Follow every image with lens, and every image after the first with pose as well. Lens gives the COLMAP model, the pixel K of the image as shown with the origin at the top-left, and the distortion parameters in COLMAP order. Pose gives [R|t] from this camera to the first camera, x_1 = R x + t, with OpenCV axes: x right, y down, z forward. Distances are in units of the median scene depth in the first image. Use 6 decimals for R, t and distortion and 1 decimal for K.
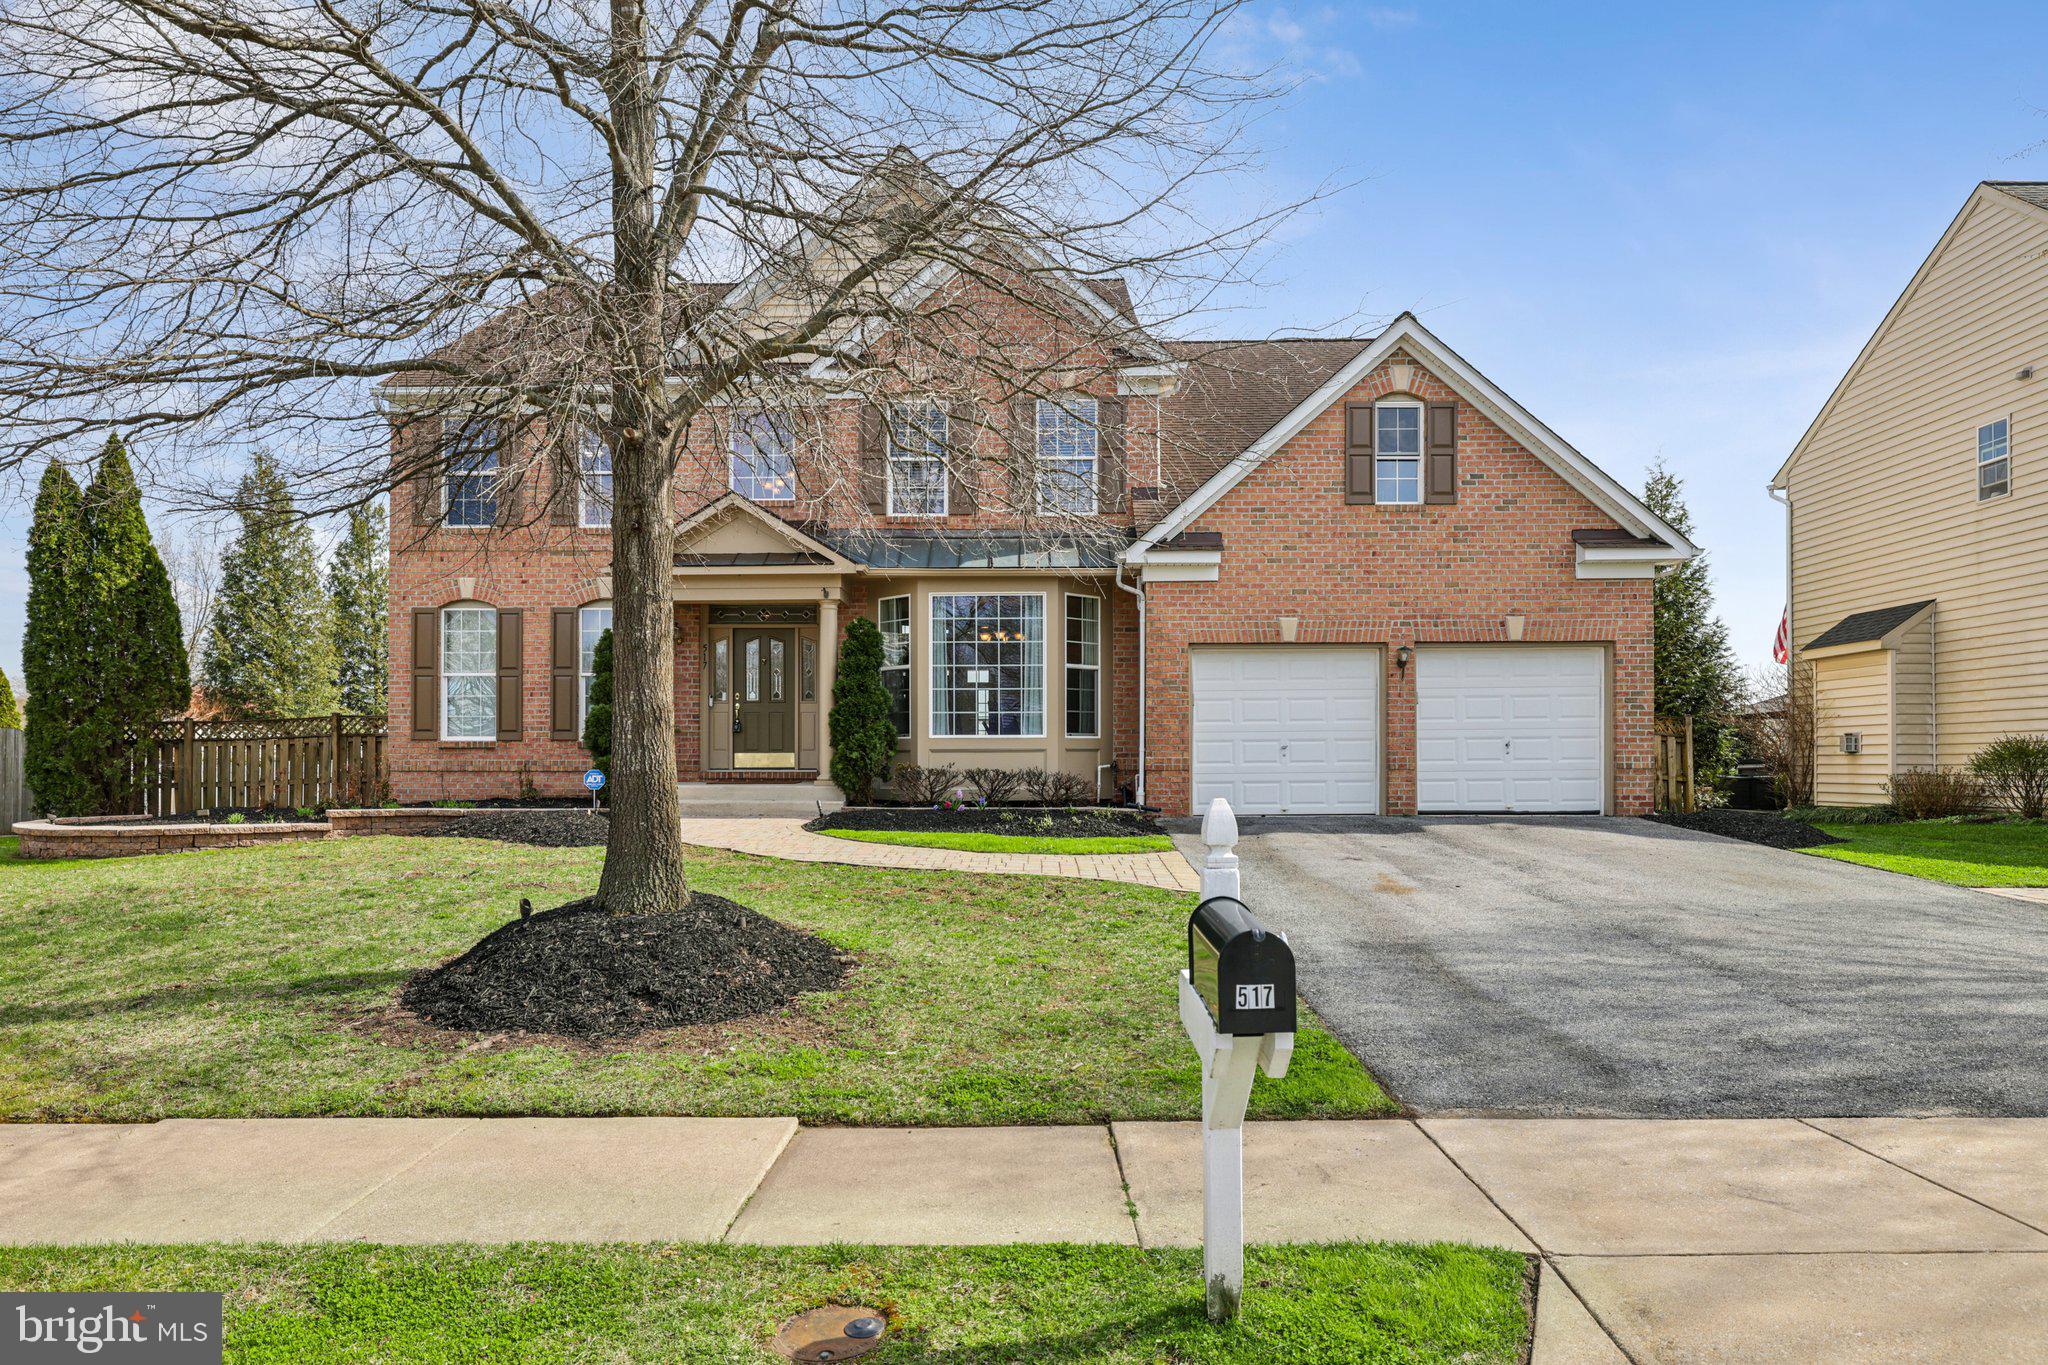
lens RADIAL K [[1117.6, 0, 1000.4], [0, 1117.6, 752.1], [0, 0, 1]] dist [-0.000545, -0.000626]
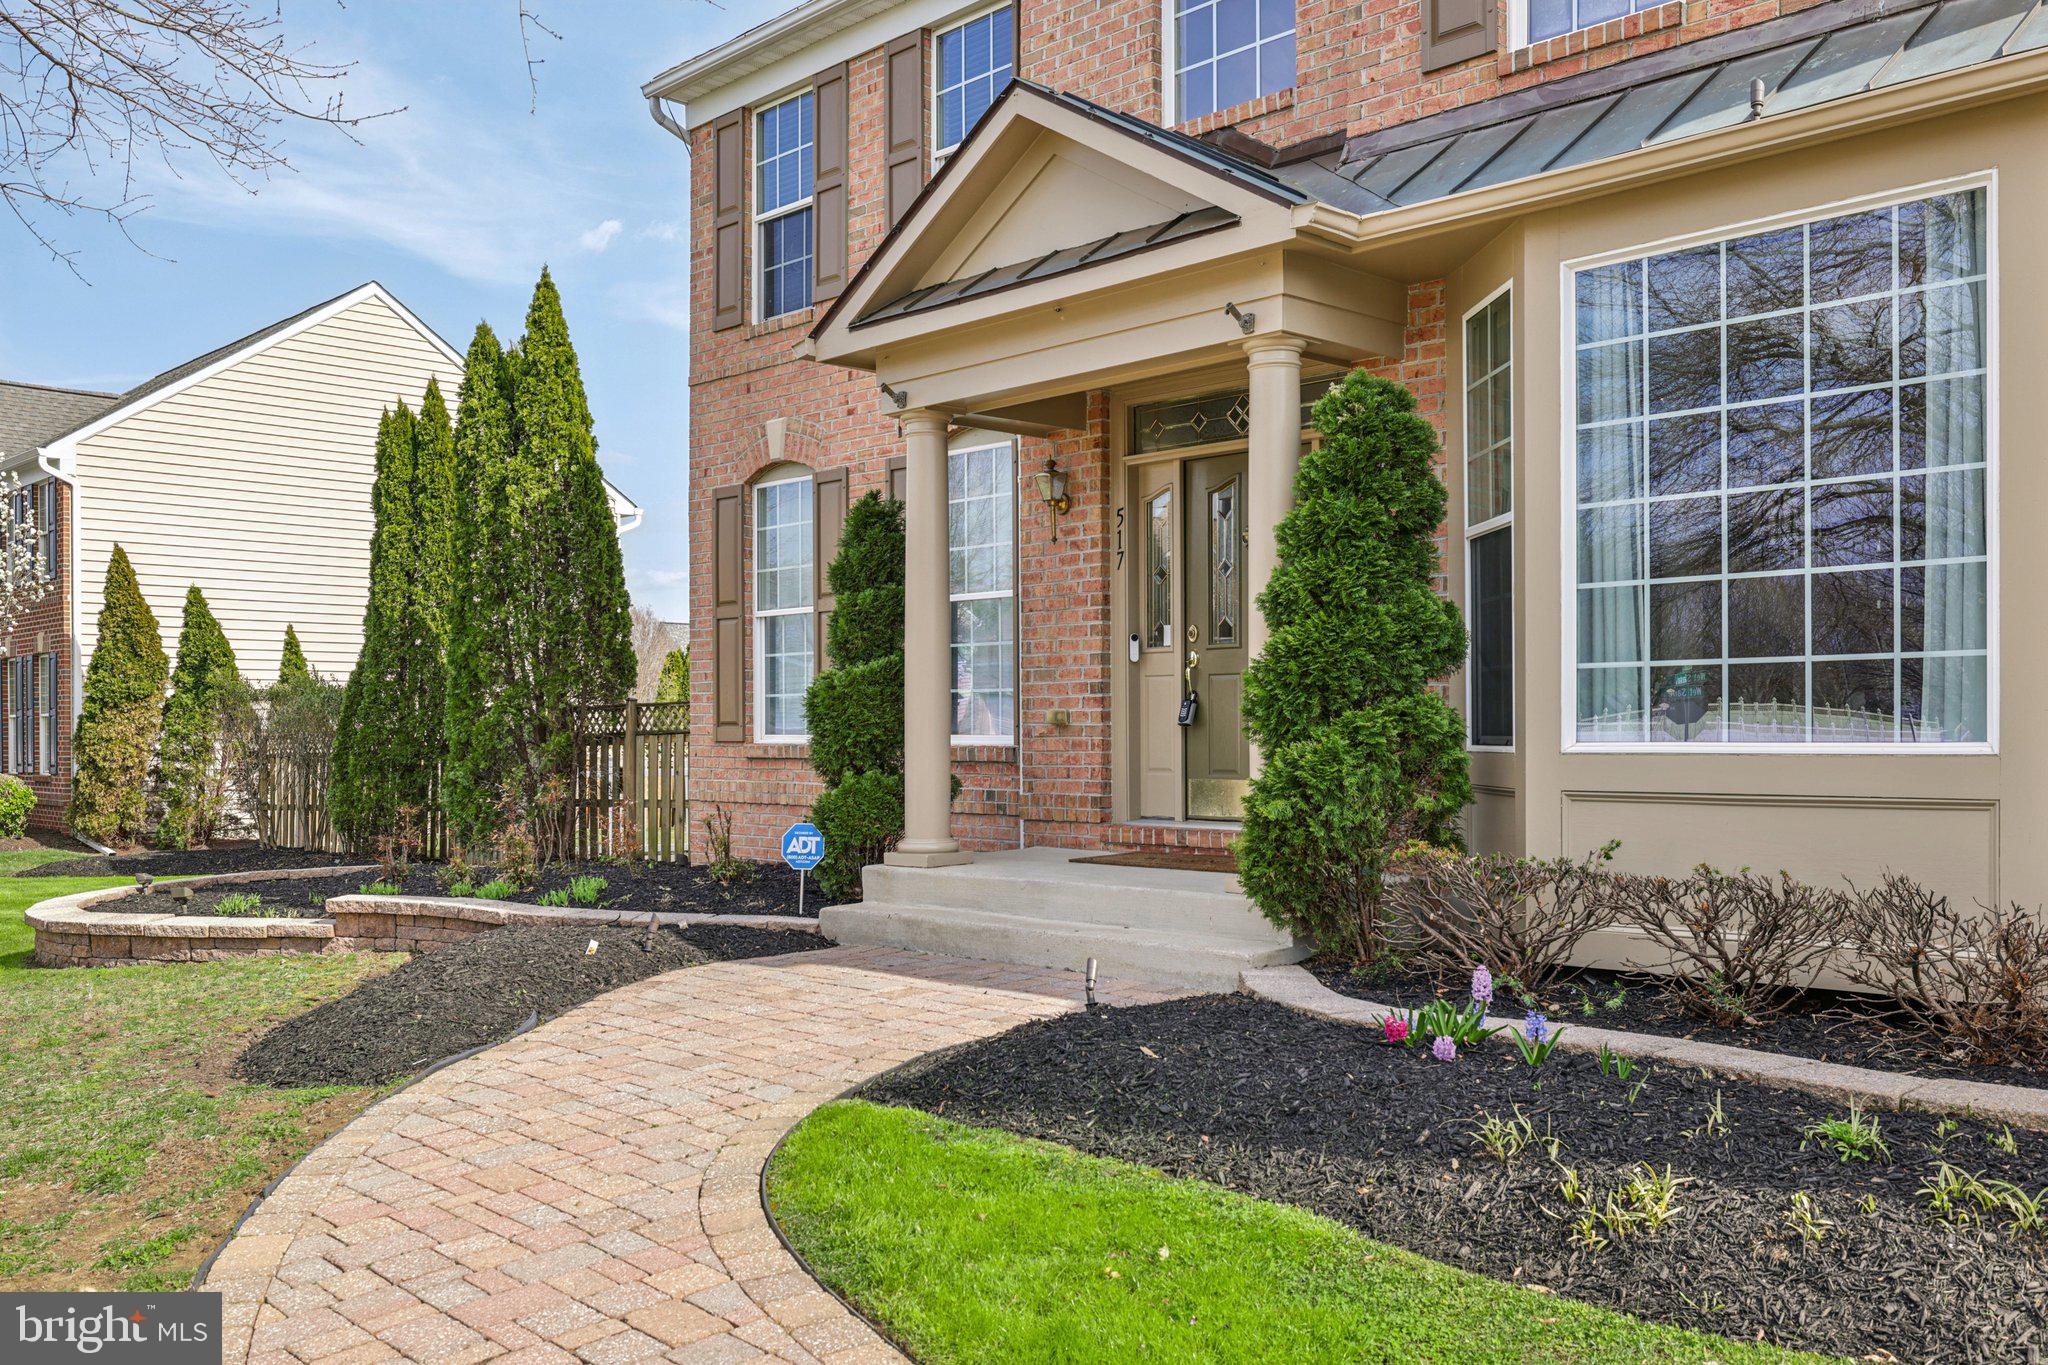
lens RADIAL K [[1735.5, 0, 1011.6], [0, 1735.5, 727.0], [0, 0, 1]] dist [0.002896, -0.004637]
pose [[0.712614, -0.003786, -0.701546, 0.160829], [0.012581, 0.999894, 0.007384, -0.025480], [0.701444, -0.014088, 0.712586, 0.590788]]
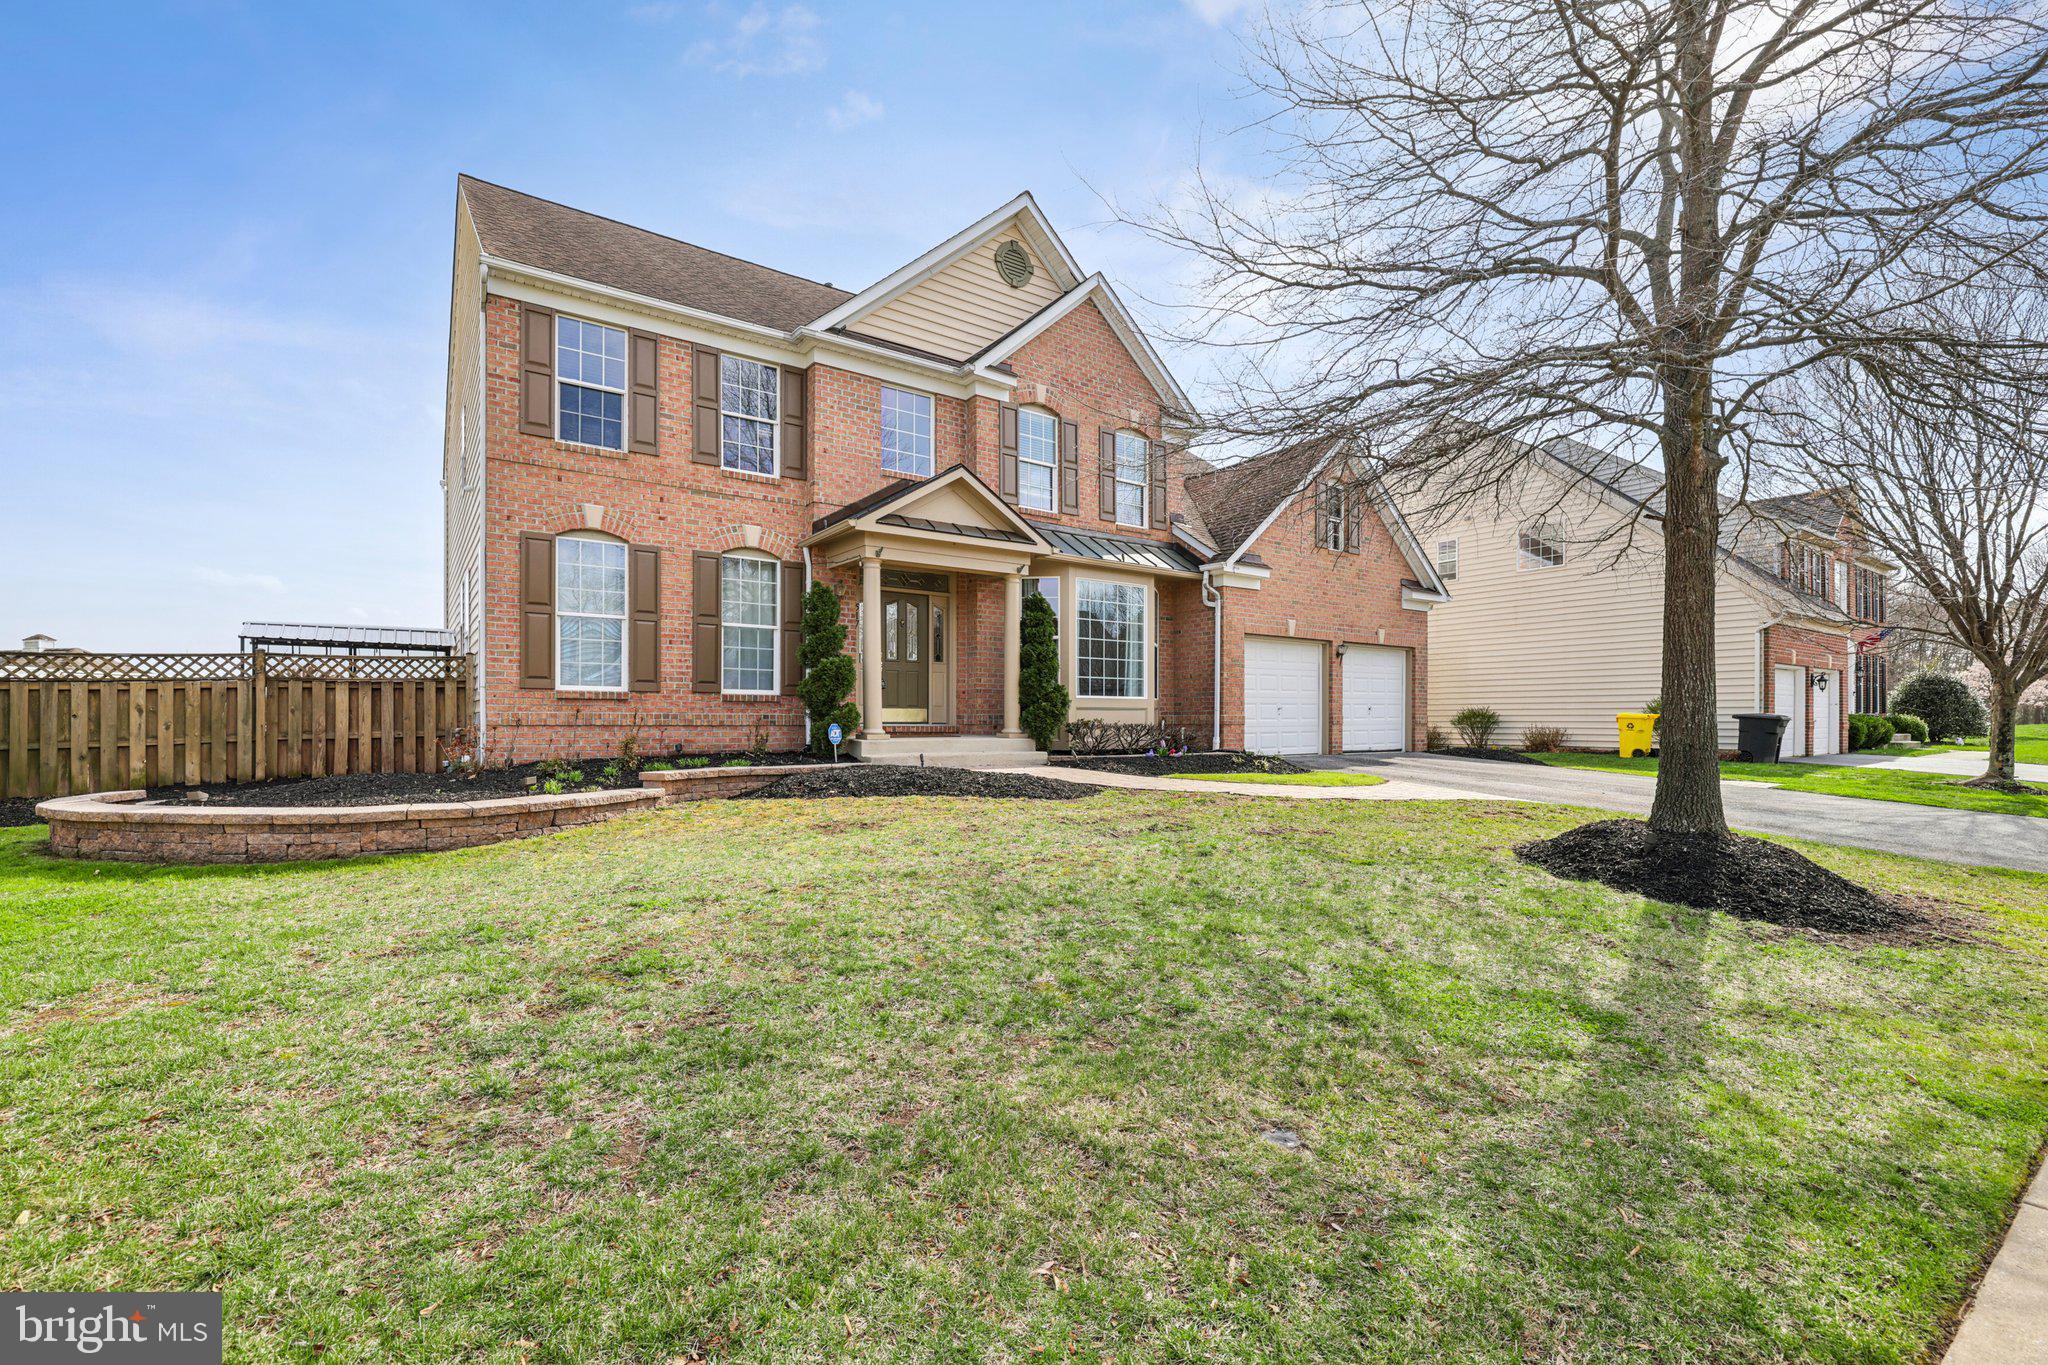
lens RADIAL K [[869.0, 0, 1015.8], [0, 869.0, 715.5], [0, 0, 1]] dist [-0.001753, 0.000023]
pose [[0.810215, 0.006360, 0.586098, -0.691108], [-0.009702, 0.999950, 0.002561, 0.004814], [-0.586052, -0.007761, 0.810236, 0.289818]]
